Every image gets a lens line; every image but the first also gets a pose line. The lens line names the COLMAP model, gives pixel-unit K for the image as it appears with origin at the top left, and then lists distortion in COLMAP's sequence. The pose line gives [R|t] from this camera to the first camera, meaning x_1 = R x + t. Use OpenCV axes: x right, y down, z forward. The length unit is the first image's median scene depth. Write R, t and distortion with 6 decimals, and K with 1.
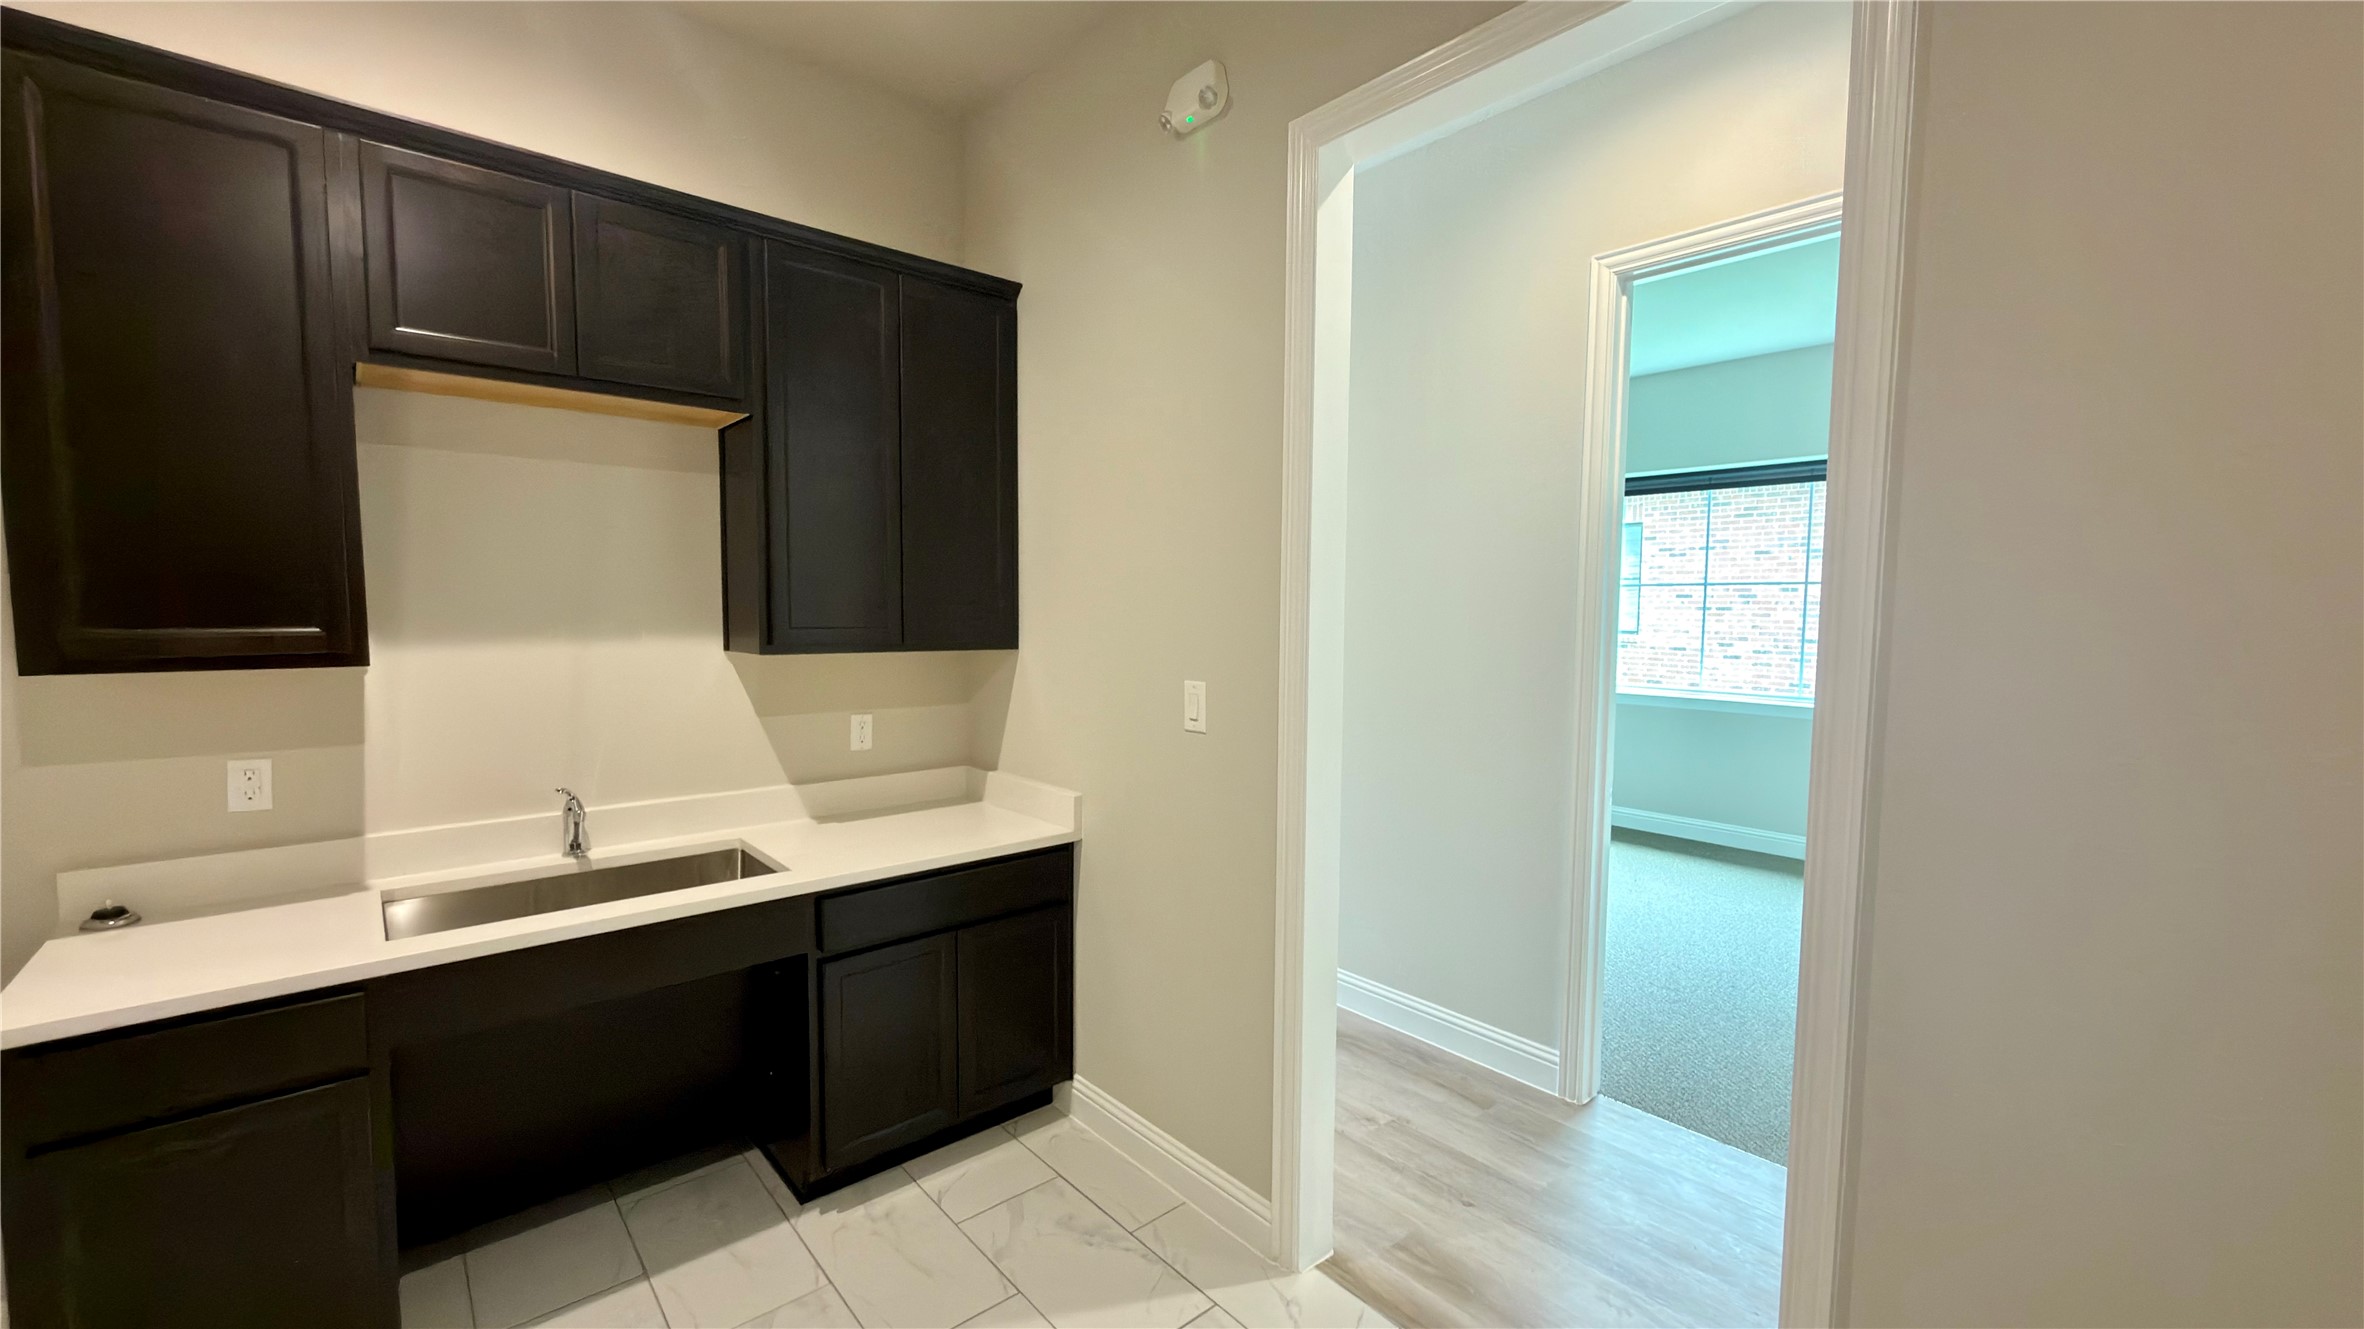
lens RADIAL K [[935.7, 0, 1182.0], [0, 935.7, 664.5], [0, 0, 1]] dist [-0.001812, 0.000036]
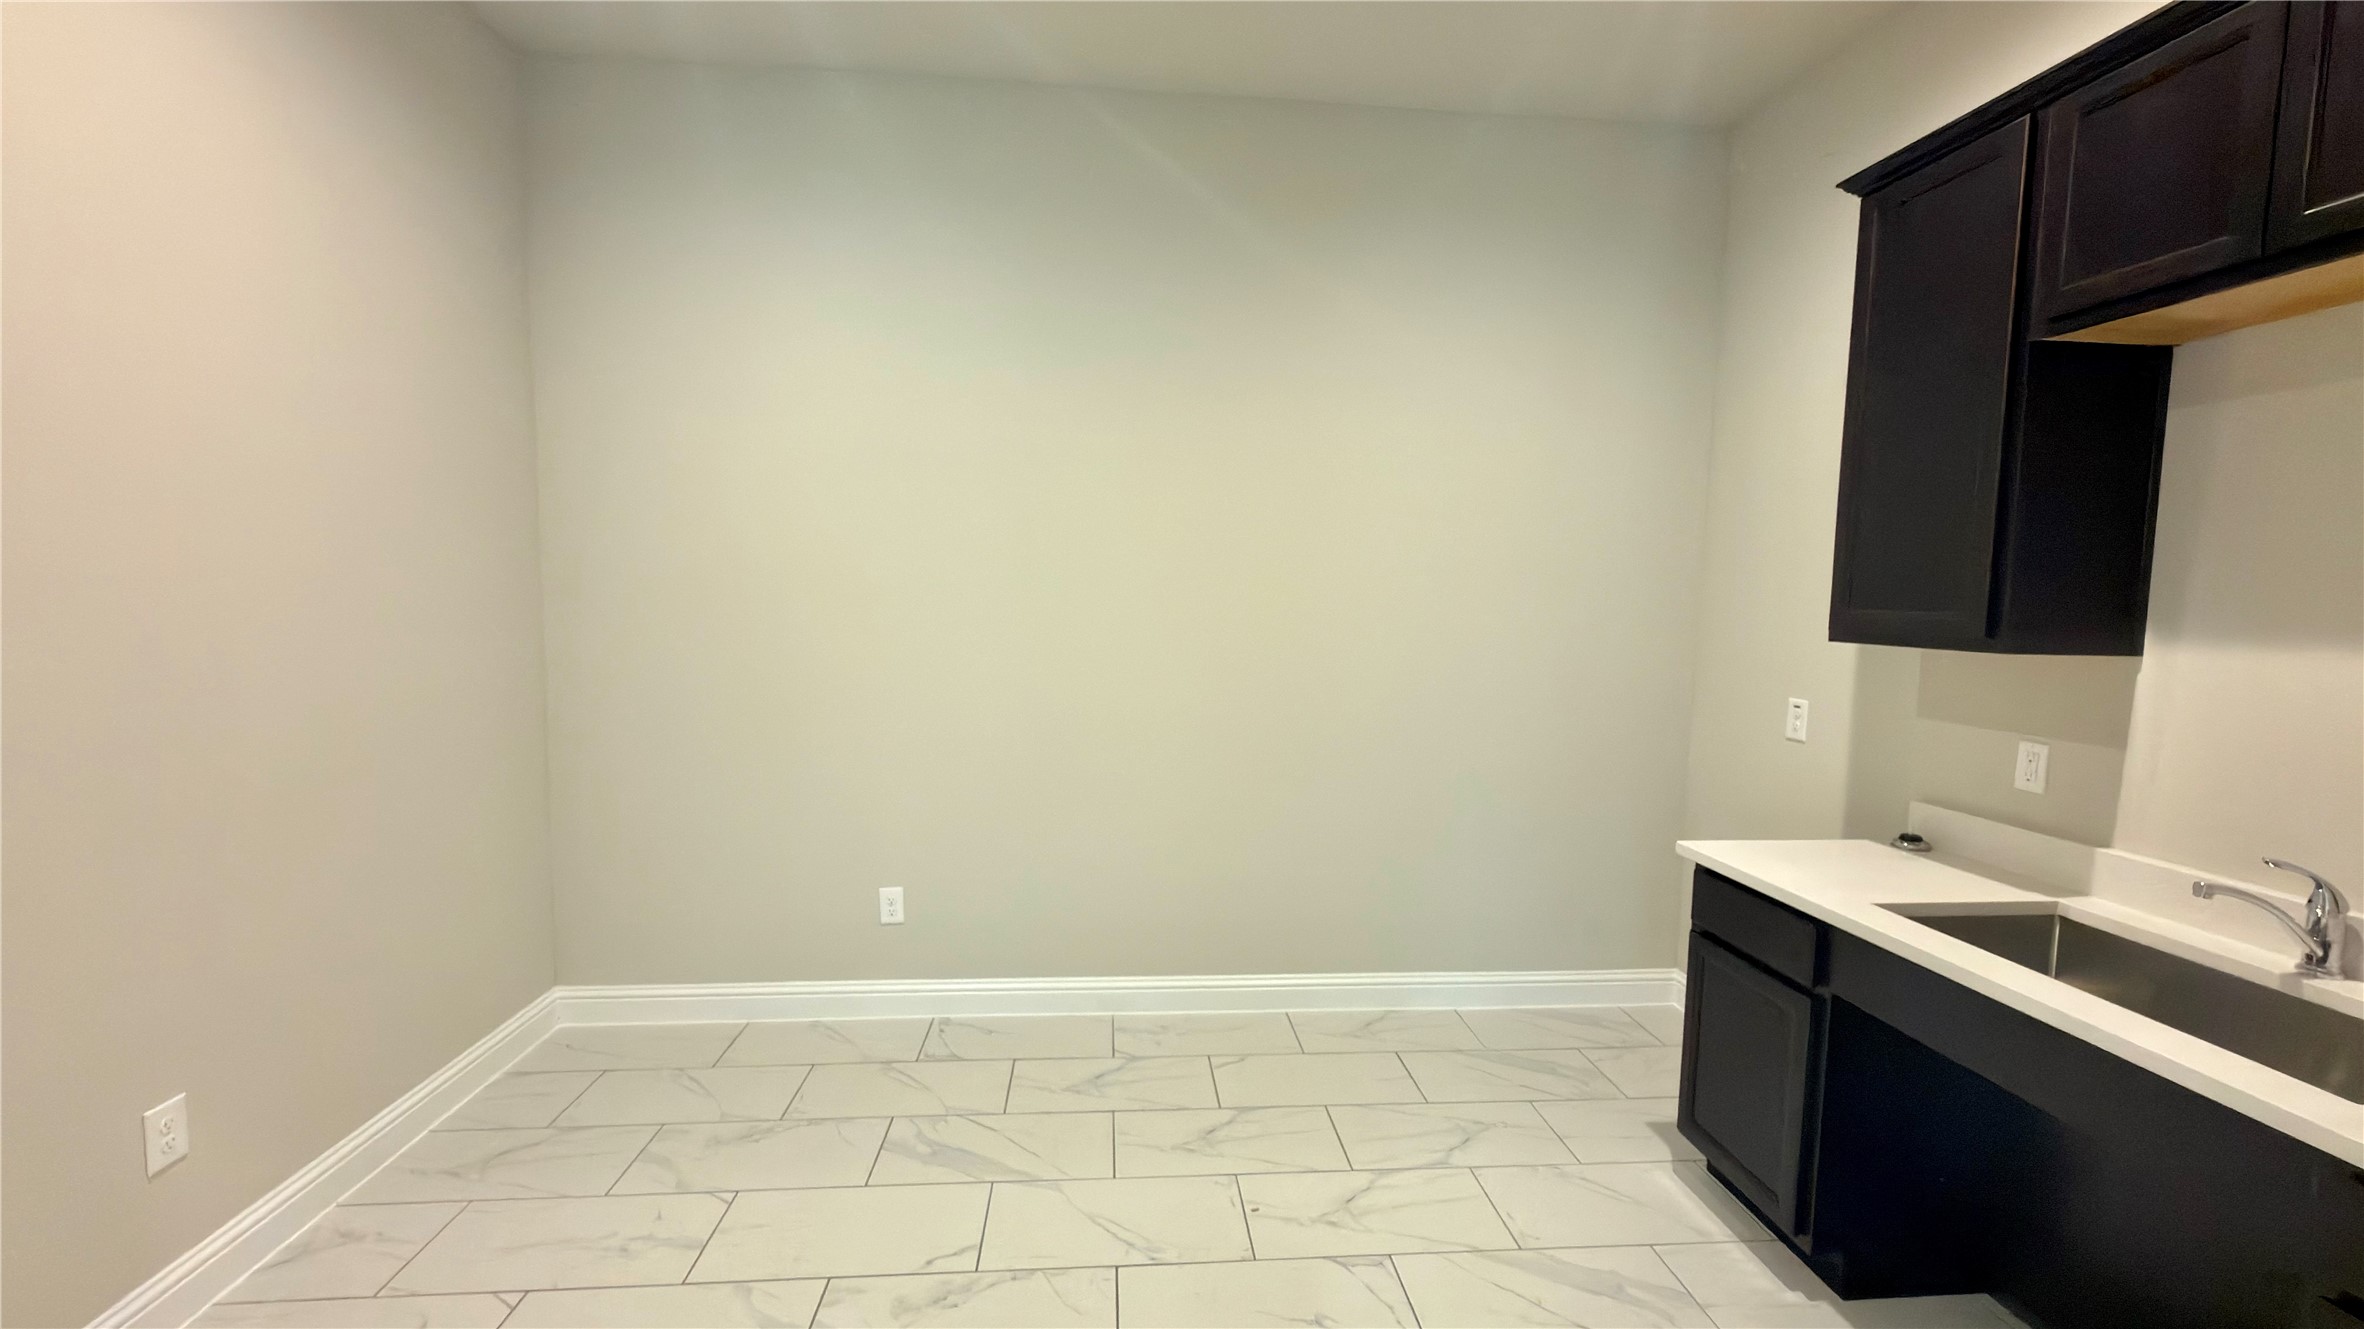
lens RADIAL K [[935.7, 0, 1182.0], [0, 935.7, 664.5], [0, 0, 1]] dist [-0.001812, 0.000036]
pose [[-0.596582, 0.027070, -0.802095, 0.402143], [-0.085701, 0.991567, 0.097208, -0.005246], [0.797963, 0.126732, -0.589232, 0.829046]]
